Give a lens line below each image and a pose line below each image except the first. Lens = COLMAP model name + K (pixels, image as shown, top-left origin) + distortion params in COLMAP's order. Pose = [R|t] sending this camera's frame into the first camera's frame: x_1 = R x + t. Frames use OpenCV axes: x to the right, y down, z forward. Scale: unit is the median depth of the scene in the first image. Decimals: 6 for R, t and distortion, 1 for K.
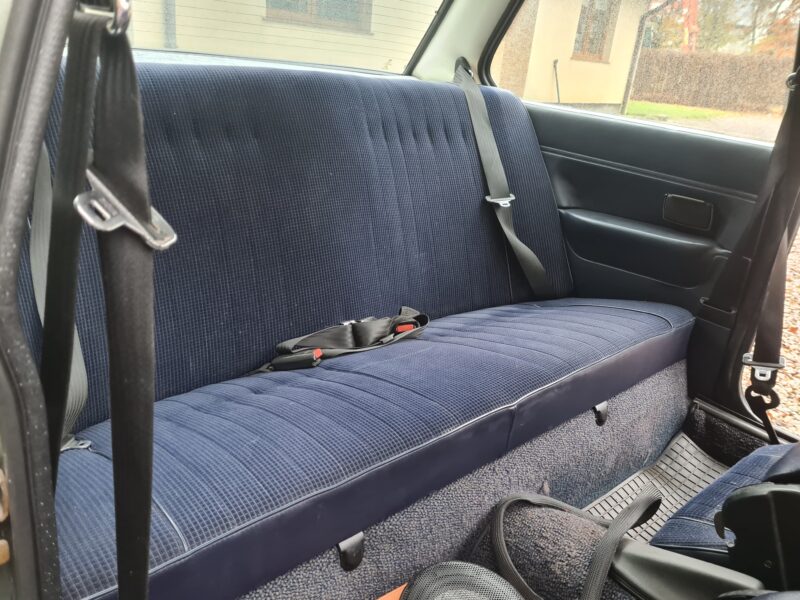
lens RADIAL K [[651.0, 0, 400.0], [0, 651.0, 300.0], [0, 0, 1]] dist [0.010594, 0.000524]
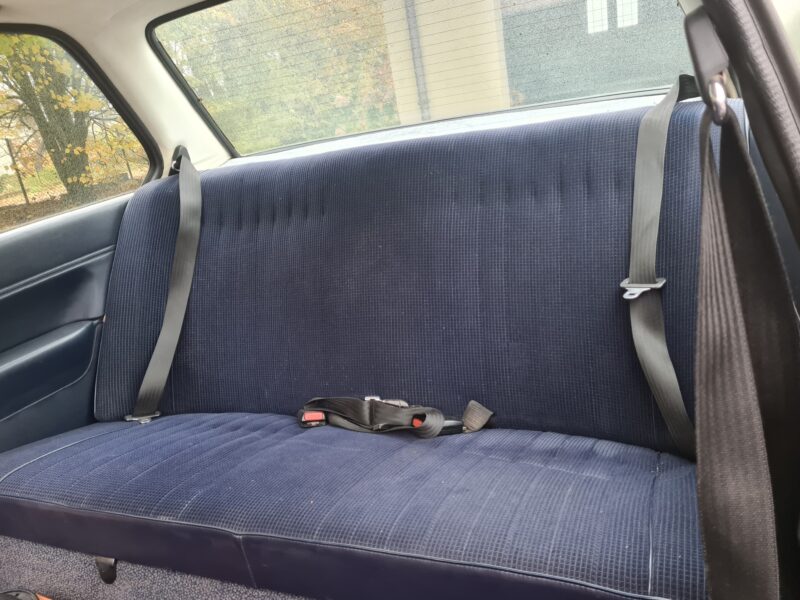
lens RADIAL K [[611.5, 0, 400.0], [0, 611.5, 300.0], [0, 0, 1]] dist [0.022200, -0.010000]
pose [[0.376481, 0.140326, -0.915735, 0.661792], [-0.125141, 0.987105, 0.099814, -0.181758], [0.917934, 0.077018, 0.389187, 0.581240]]
